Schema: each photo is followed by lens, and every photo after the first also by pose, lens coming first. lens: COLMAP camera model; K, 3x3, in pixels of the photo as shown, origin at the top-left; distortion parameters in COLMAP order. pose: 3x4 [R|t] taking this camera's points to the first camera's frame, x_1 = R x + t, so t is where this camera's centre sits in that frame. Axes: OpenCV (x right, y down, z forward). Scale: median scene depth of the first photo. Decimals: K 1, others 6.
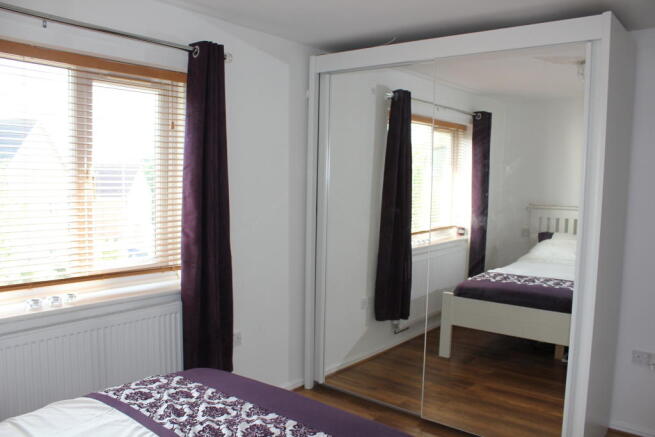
lens RADIAL K [[552.9, 0, 331.4], [0, 552.9, 223.4], [0, 0, 1]] dist [-0.057569, 0.022605]
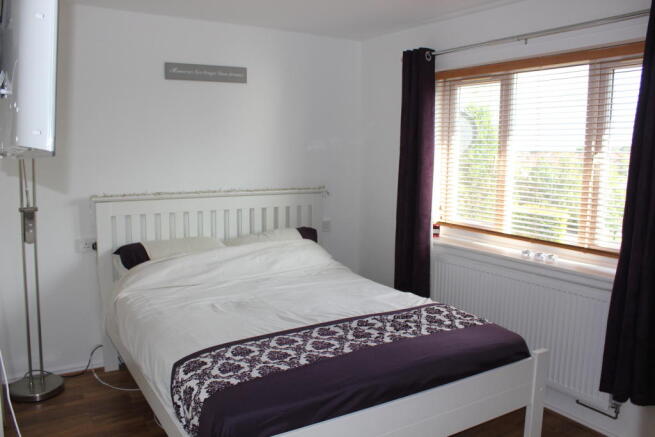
lens RADIAL K [[552.9, 0, 330.5], [0, 552.9, 216.6], [0, 0, 1]] dist [-0.057569, 0.022605]
pose [[-0.353100, 0.082964, -0.931900, 0.824304], [-0.103903, 0.986422, 0.127187, -0.058379], [0.929798, 0.141737, -0.339685, 0.957151]]
